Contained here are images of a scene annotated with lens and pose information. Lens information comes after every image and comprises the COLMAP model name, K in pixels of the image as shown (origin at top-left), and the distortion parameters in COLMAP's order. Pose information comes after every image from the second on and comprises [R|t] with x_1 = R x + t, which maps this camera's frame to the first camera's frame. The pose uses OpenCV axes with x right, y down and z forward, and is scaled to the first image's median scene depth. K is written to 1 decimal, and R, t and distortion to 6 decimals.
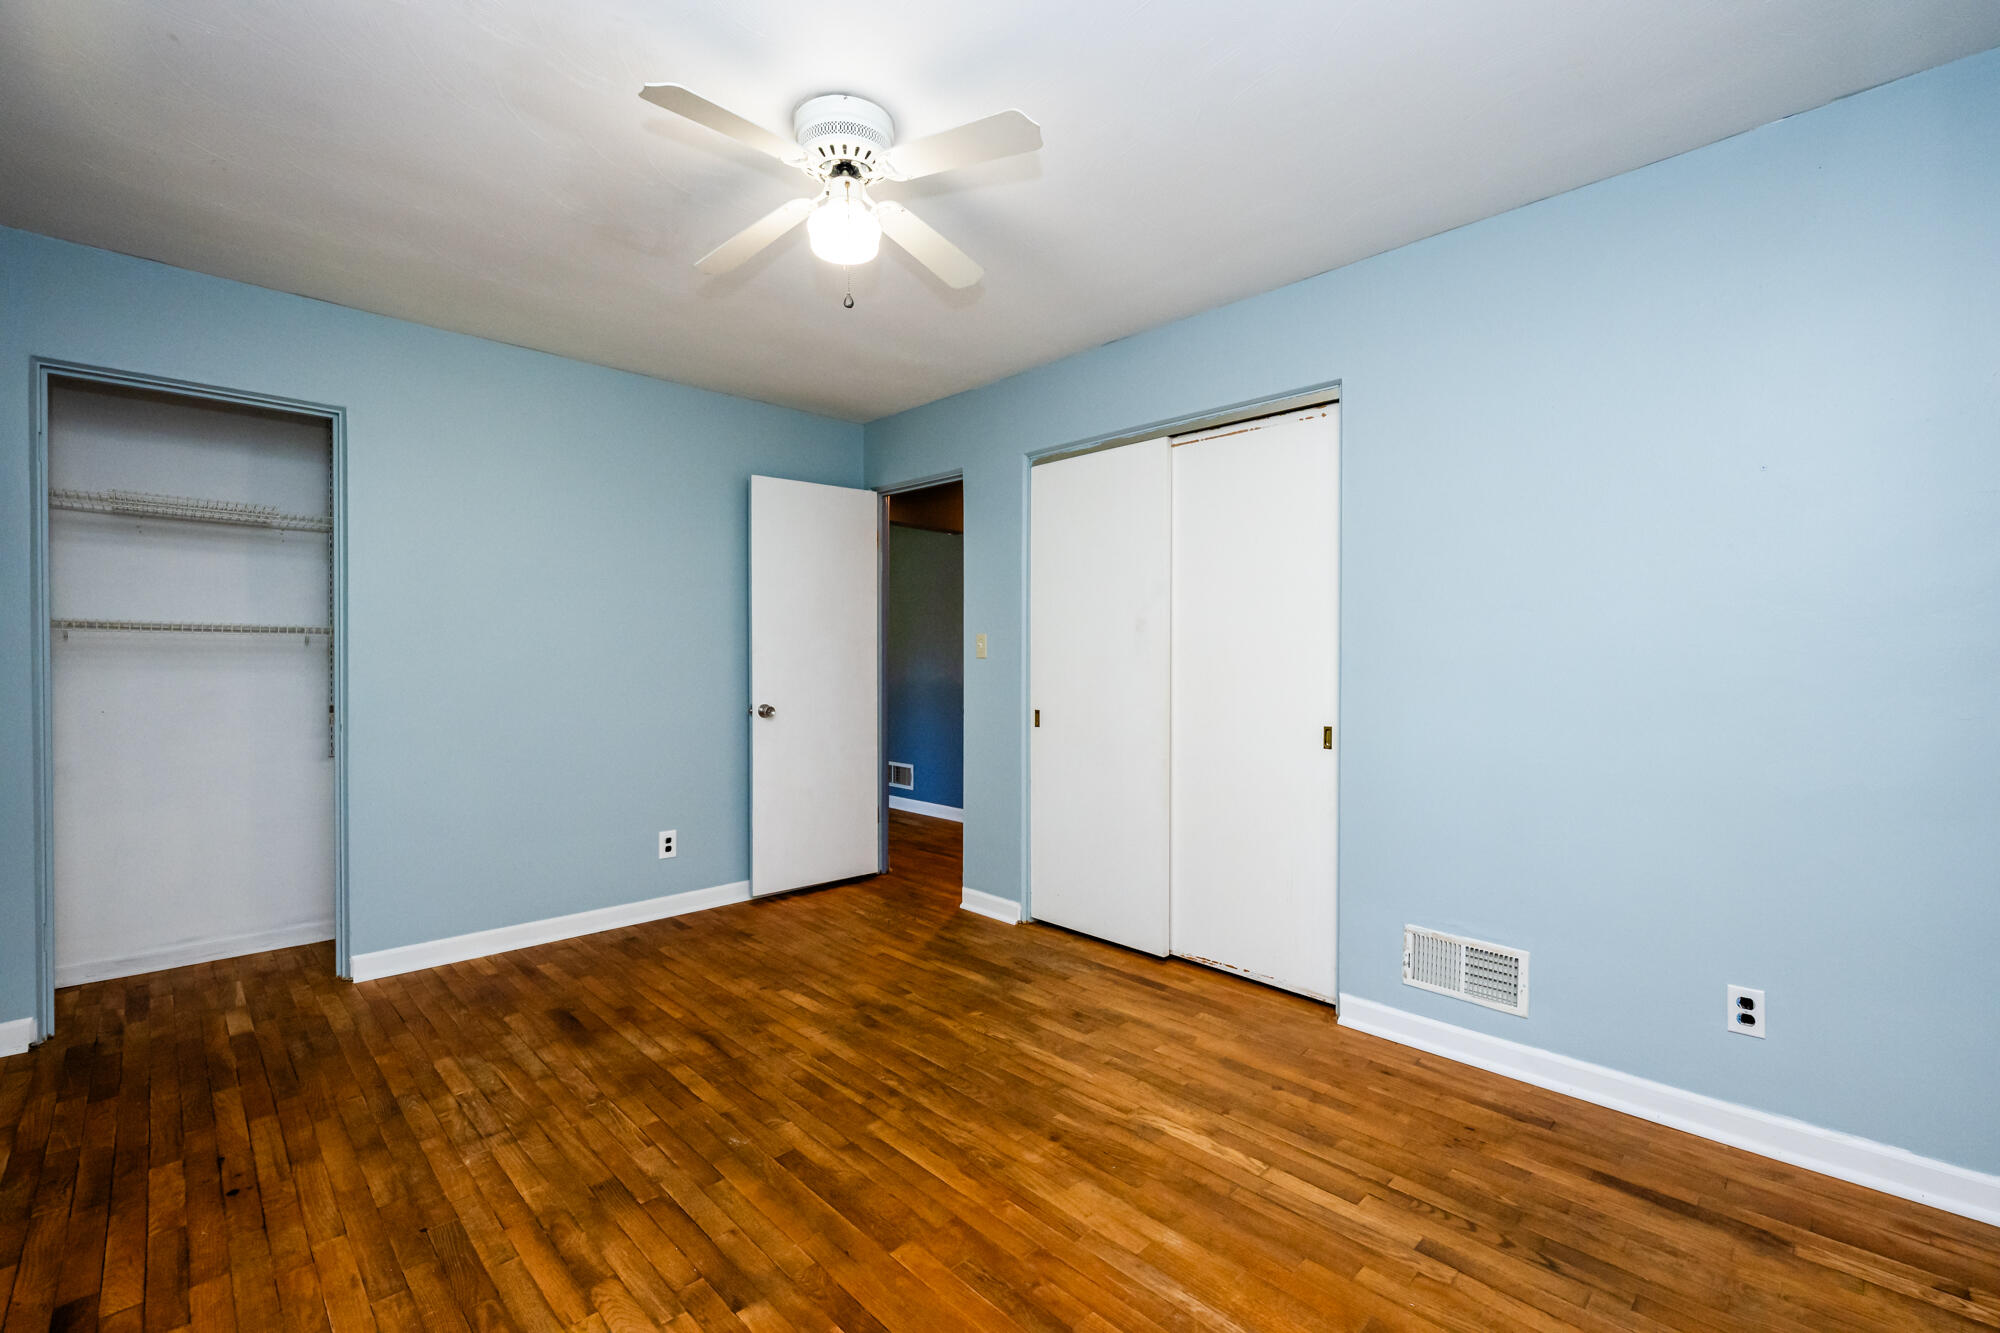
lens RADIAL K [[881.9, 0, 998.5], [0, 881.9, 664.8], [0, 0, 1]] dist [0.002087, -0.001160]
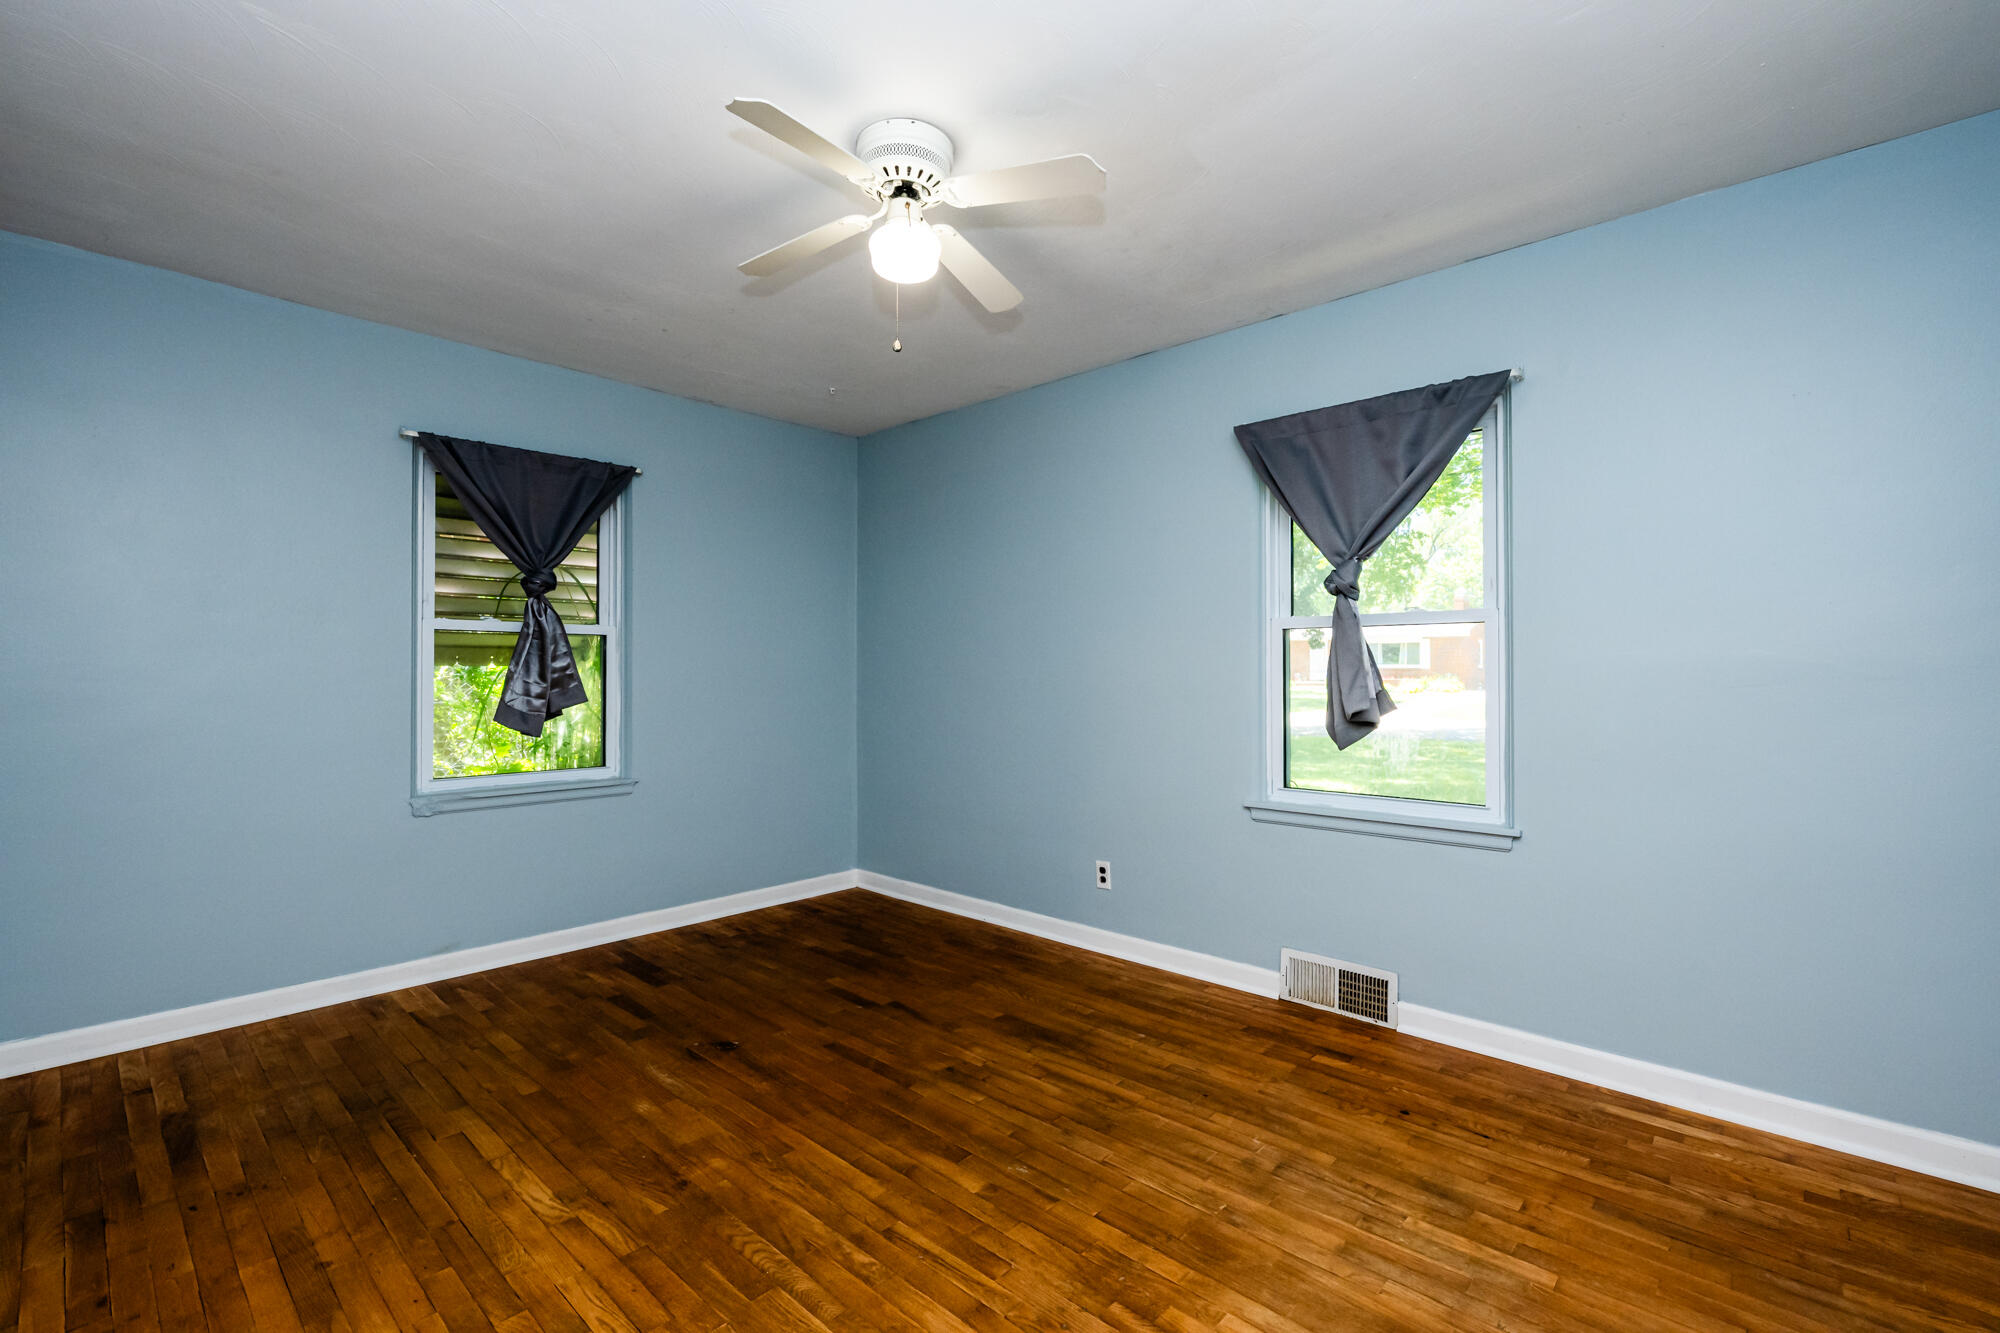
lens RADIAL K [[881.9, 0, 1001.6], [0, 881.9, 667.4], [0, 0, 1]] dist [0.002087, -0.001160]
pose [[-0.998153, -0.000109, -0.060745, -0.213974], [-0.000143, 1.000000, 0.000550, -0.011805], [0.060745, 0.000557, -0.998153, 1.931334]]
